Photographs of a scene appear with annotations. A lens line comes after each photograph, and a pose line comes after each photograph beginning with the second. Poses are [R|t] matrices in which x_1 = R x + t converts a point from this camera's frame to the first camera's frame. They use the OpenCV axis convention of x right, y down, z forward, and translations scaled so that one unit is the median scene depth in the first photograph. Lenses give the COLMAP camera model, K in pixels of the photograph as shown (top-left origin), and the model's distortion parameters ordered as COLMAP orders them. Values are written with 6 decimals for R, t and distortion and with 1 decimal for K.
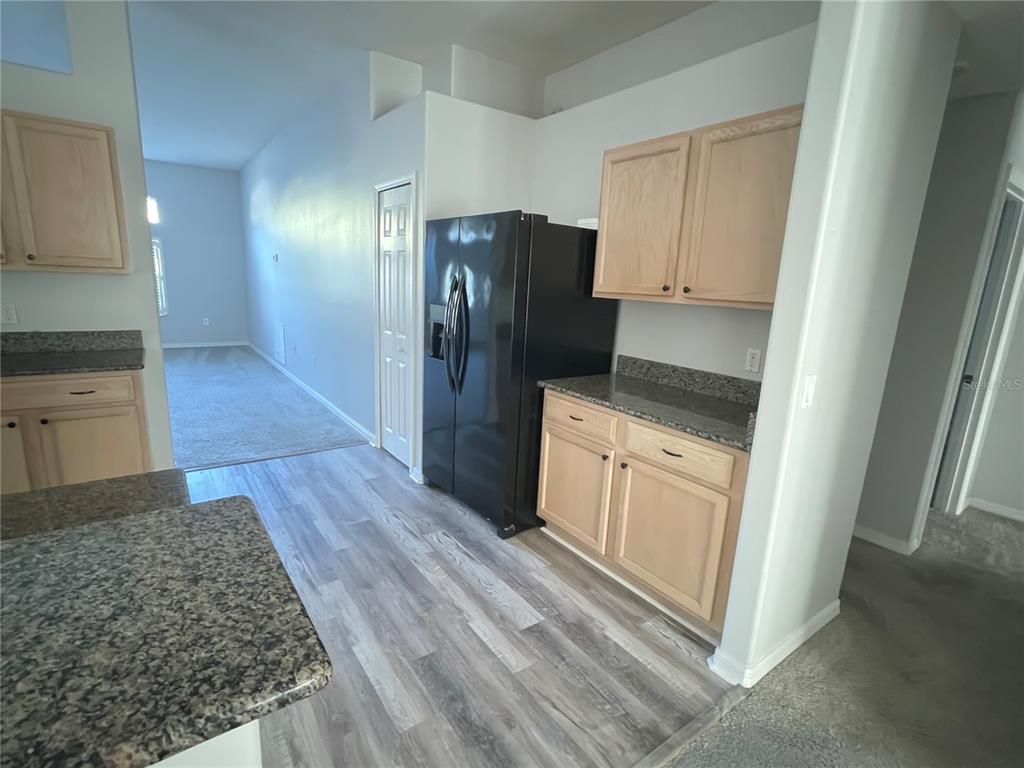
lens RADIAL K [[494.8, 0, 507.7], [0, 494.8, 374.7], [0, 0, 1]] dist [0.000450, 0.001159]
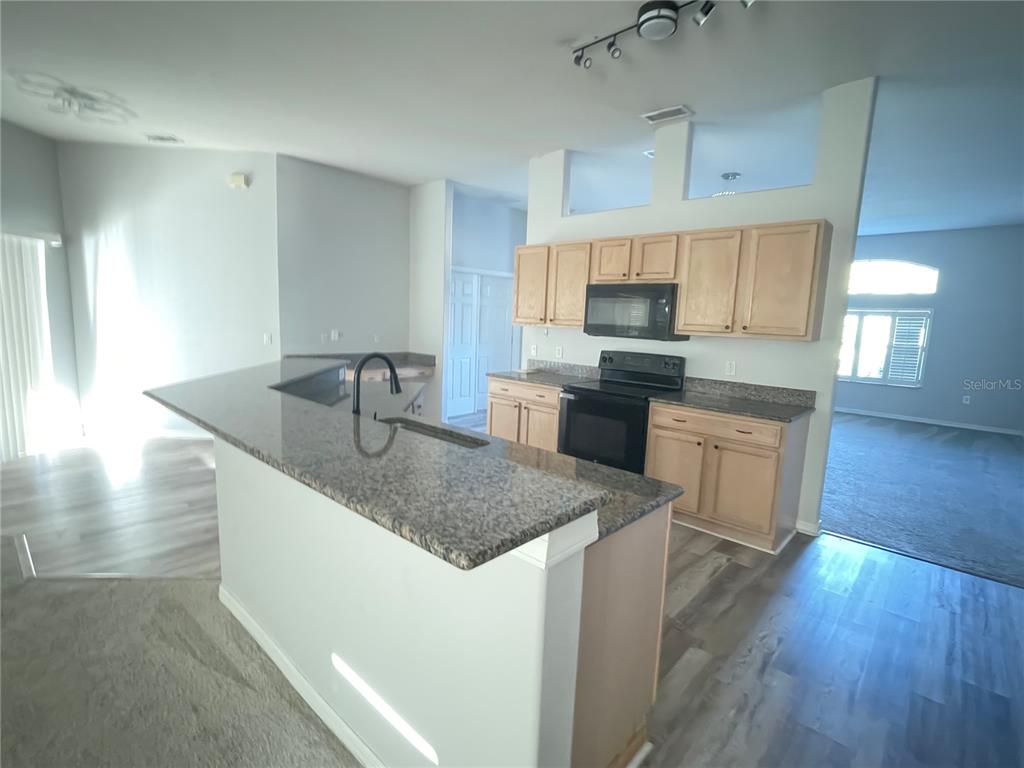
lens RADIAL K [[494.8, 0, 509.0], [0, 494.8, 387.1], [0, 0, 1]] dist [0.000450, 0.001159]
pose [[0.204713, 0.100581, -0.973641, 0.249081], [-0.214185, 0.975203, 0.055709, -0.018493], [0.955101, 0.197135, 0.221179, 0.135620]]
